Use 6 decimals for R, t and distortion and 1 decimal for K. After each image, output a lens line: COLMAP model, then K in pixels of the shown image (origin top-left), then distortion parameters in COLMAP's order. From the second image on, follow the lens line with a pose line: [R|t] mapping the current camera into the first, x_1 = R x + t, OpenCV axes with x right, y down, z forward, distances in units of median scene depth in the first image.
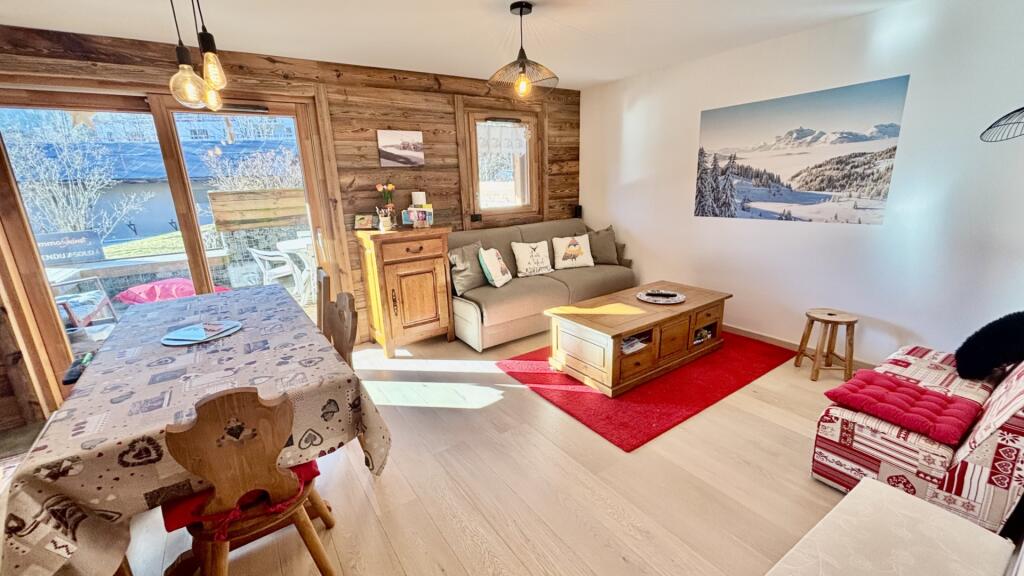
lens RADIAL K [[410.1, 0, 513.4], [0, 410.1, 289.2], [0, 0, 1]] dist [-0.003712, 0.001543]
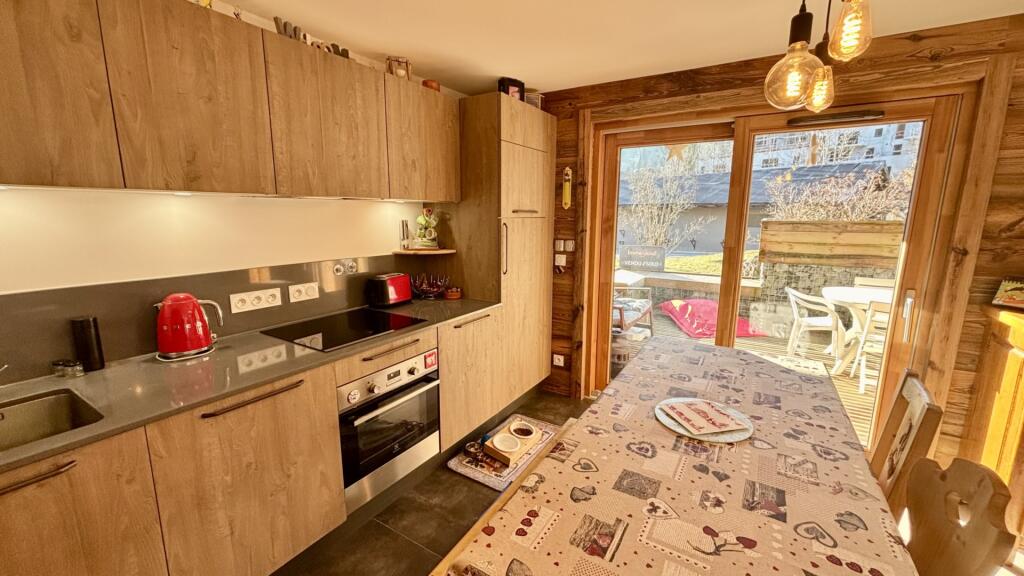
lens RADIAL K [[410.1, 0, 512.8], [0, 410.1, 284.7], [0, 0, 1]] dist [-0.003712, 0.001543]
pose [[0.392658, 0.193490, -0.899100, -0.147882], [-0.255874, 0.962003, 0.095281, -0.058988], [0.883373, 0.192643, 0.427247, 0.182034]]
